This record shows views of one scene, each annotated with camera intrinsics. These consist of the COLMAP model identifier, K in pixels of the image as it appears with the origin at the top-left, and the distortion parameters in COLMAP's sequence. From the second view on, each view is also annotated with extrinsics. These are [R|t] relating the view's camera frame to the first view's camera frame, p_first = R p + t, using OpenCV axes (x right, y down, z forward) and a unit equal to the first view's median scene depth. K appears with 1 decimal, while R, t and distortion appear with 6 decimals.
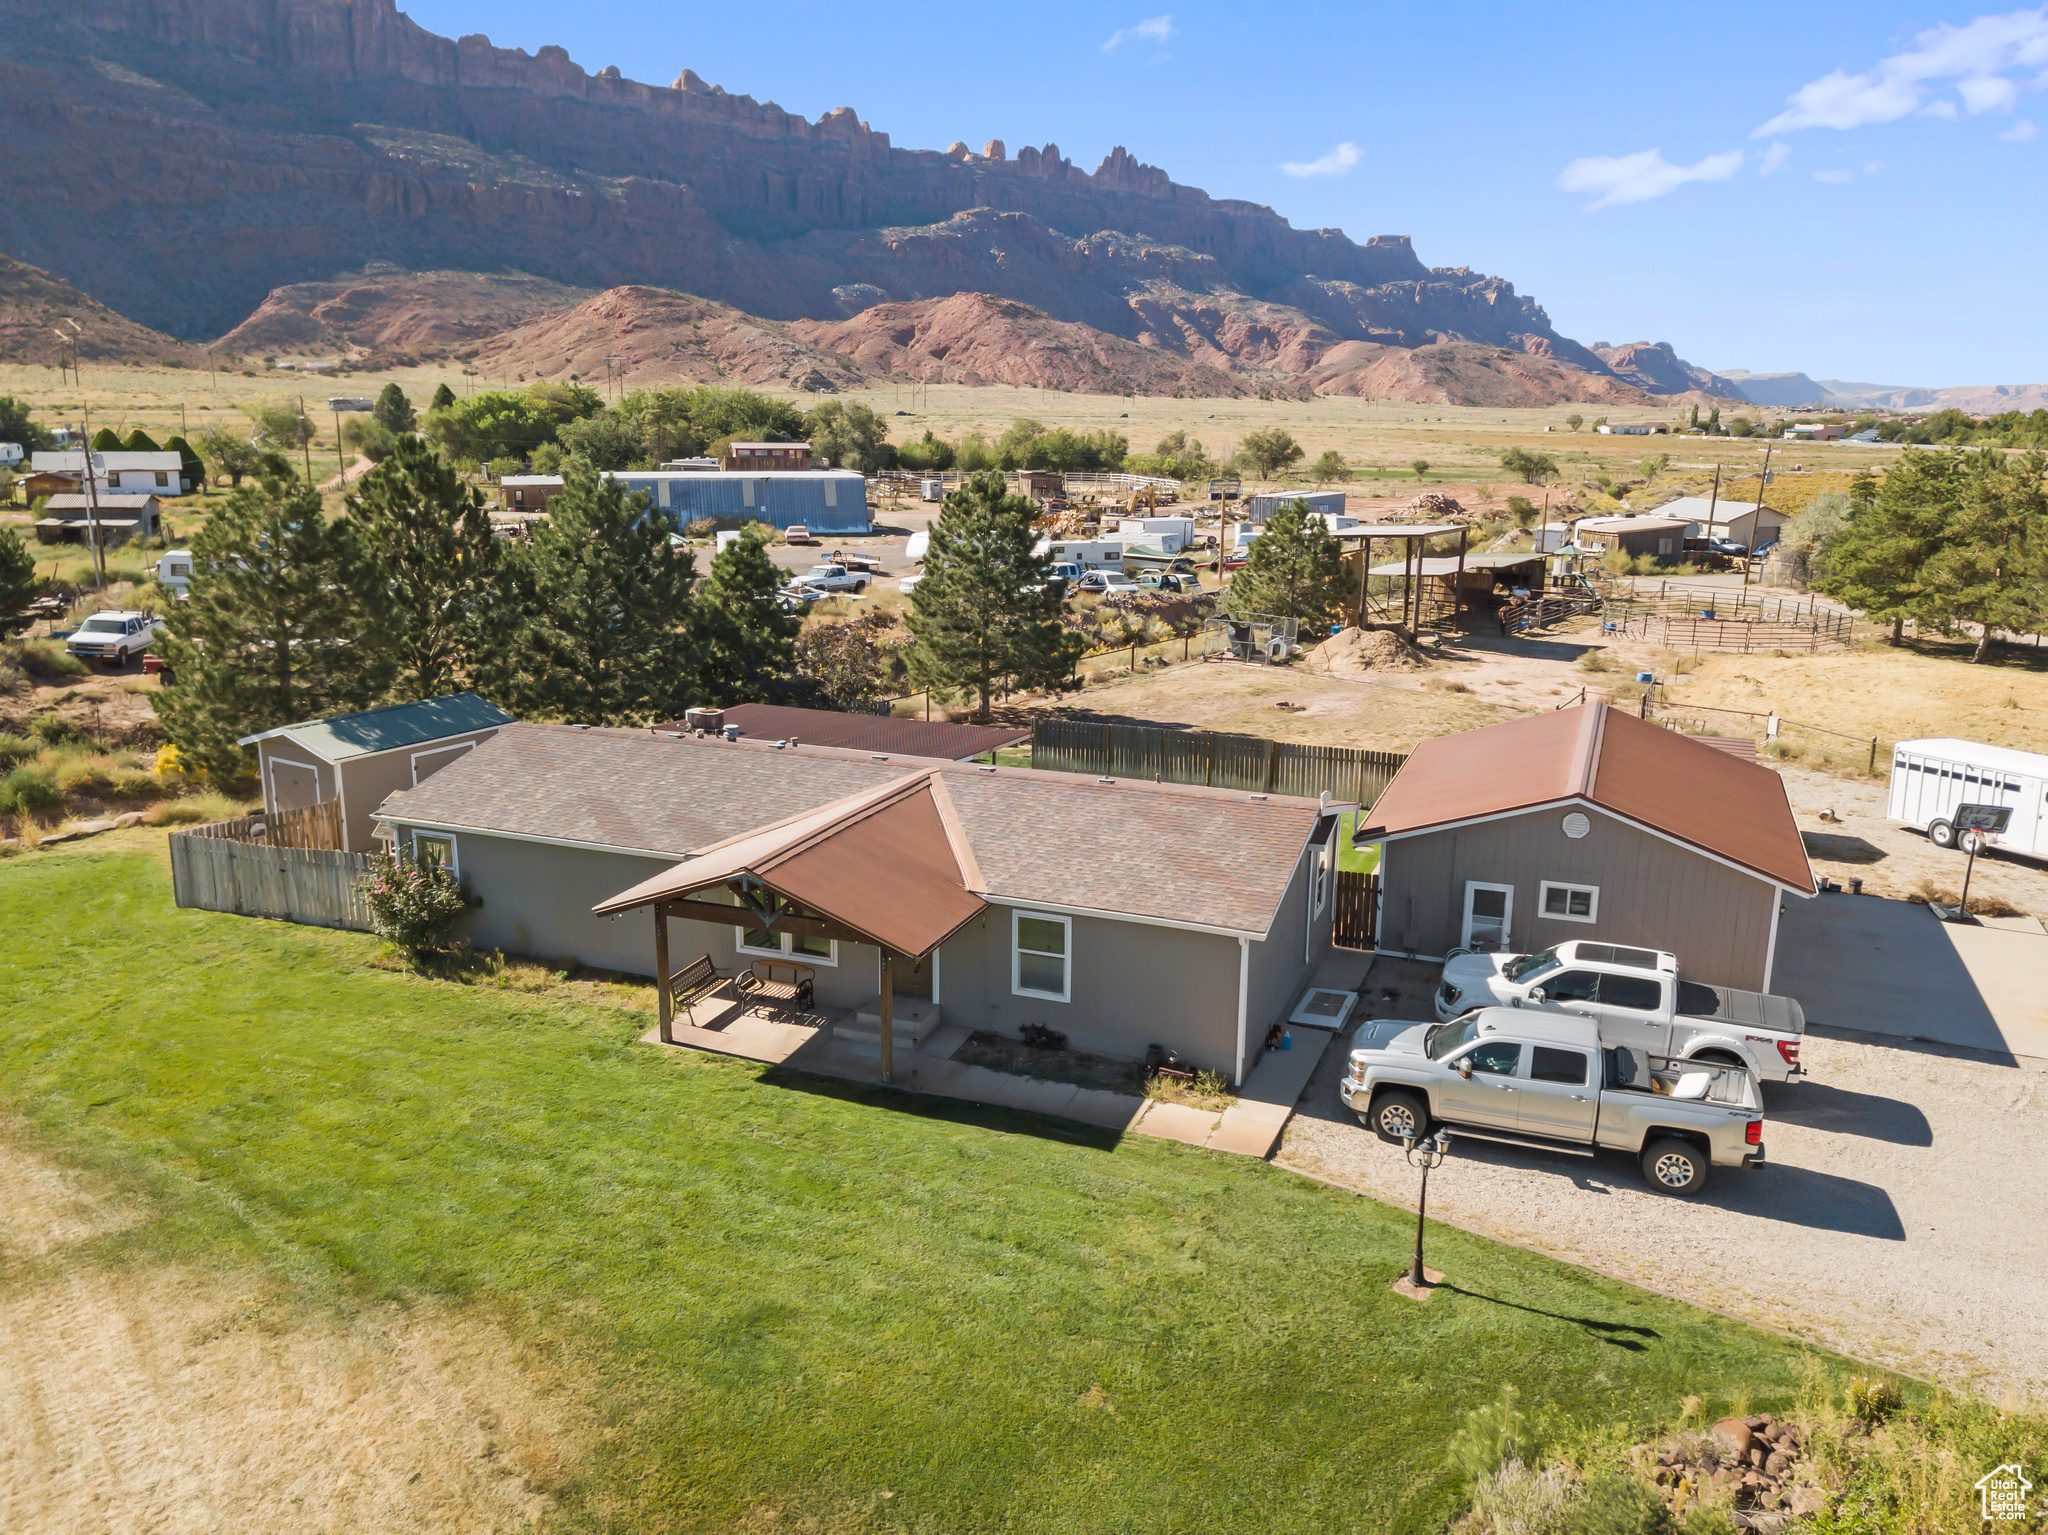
lens RADIAL K [[1566.2, 0, 1017.8], [0, 1566.2, 769.5], [0, 0, 1]] dist [0.016723, 0.022626]
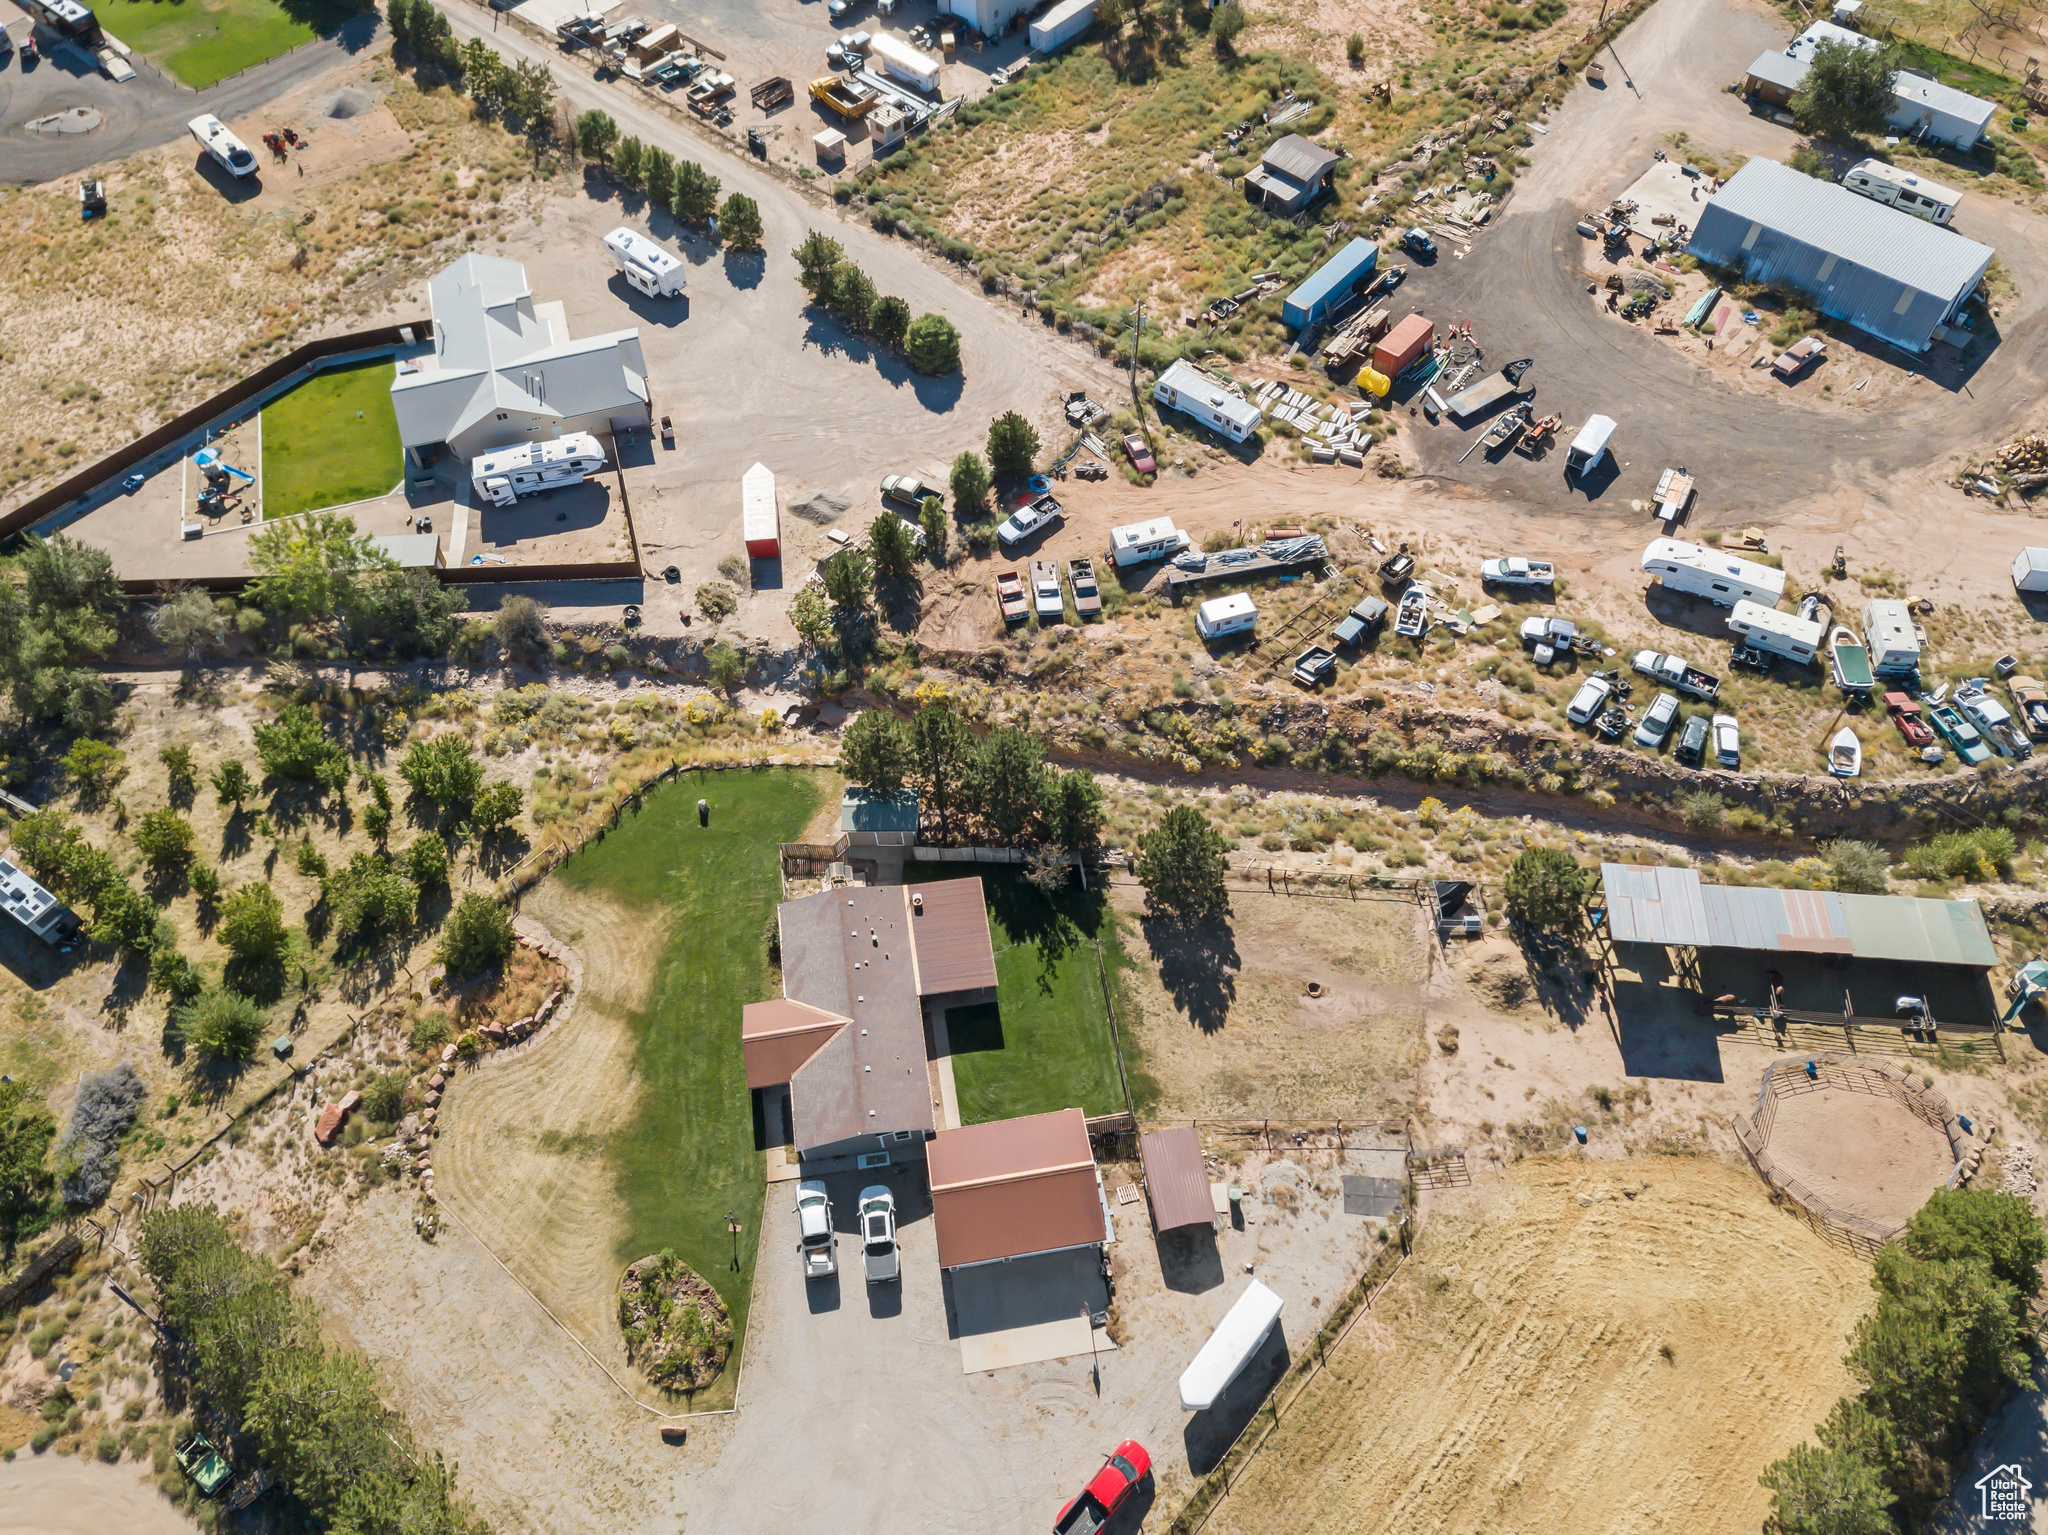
lens RADIAL K [[1560.0, 0, 1017.0], [0, 1560.0, 765.5], [0, 0, 1]] dist [0.030348, 0.006376]
pose [[0.507937, 0.684449, -0.523001, 0.967176], [-0.168434, 0.674354, 0.718941, -1.830446], [0.844766, -0.277086, 0.457814, -0.035821]]
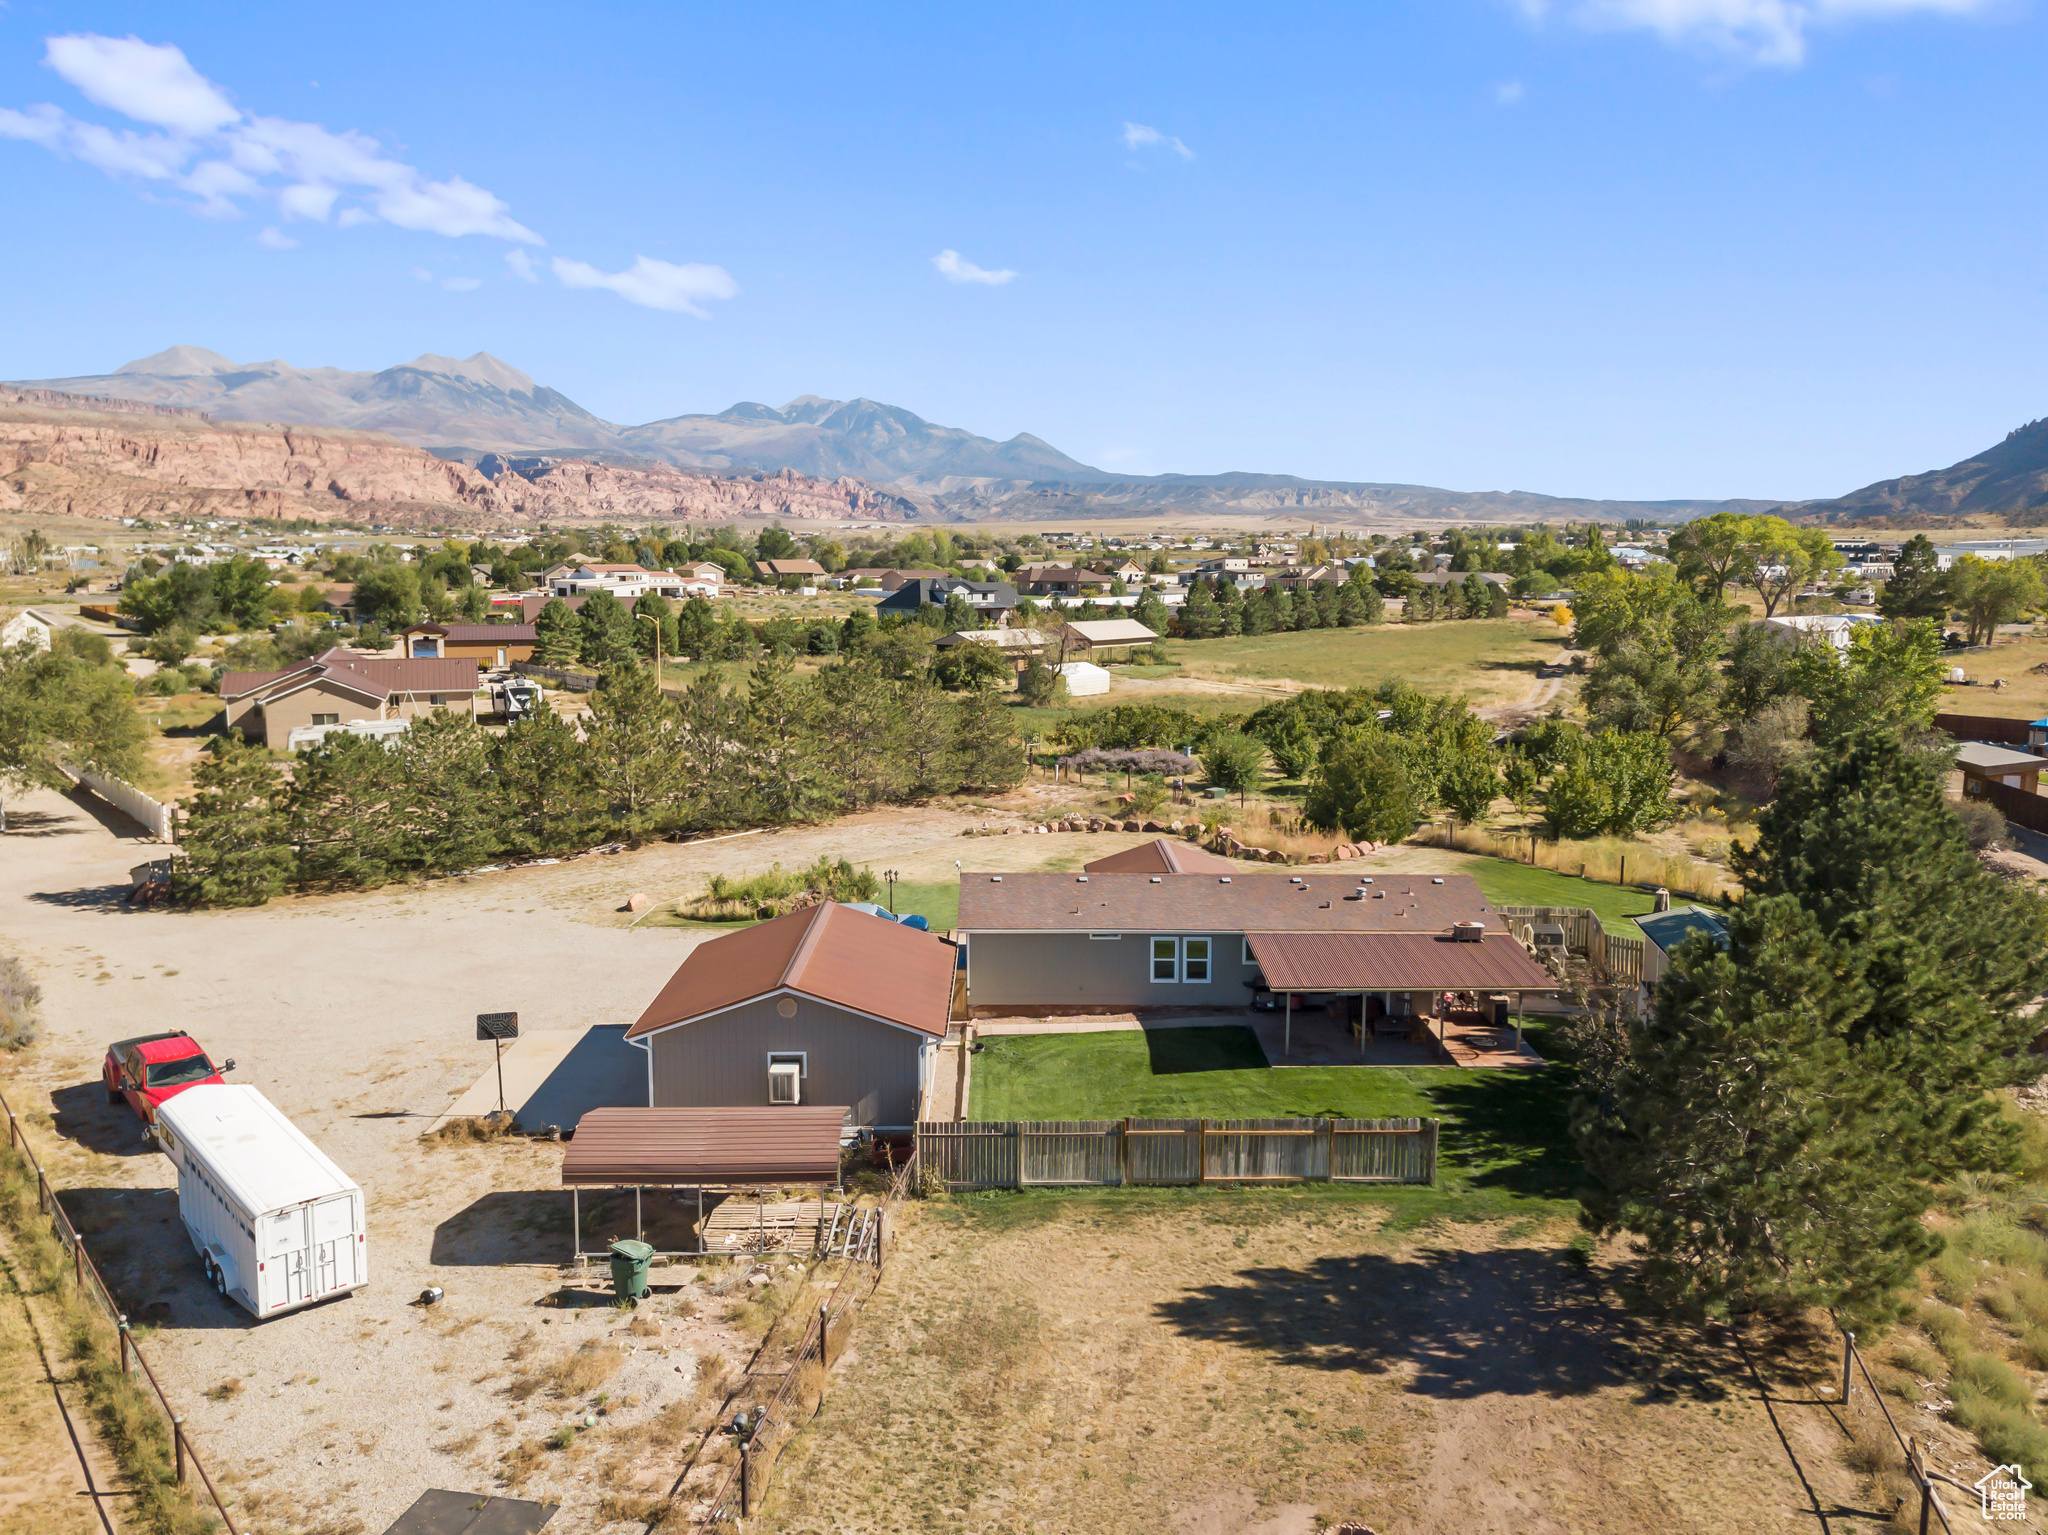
lens RADIAL K [[1565.4, 0, 1017.2], [0, 1565.4, 769.5], [0, 0, 1]] dist [0.021095, 0.015390]
pose [[-0.925766, 0.039154, -0.376065, 0.513938], [-0.099605, 0.934236, 0.342465, -0.467057], [0.364743, 0.354500, -0.860983, 1.600583]]
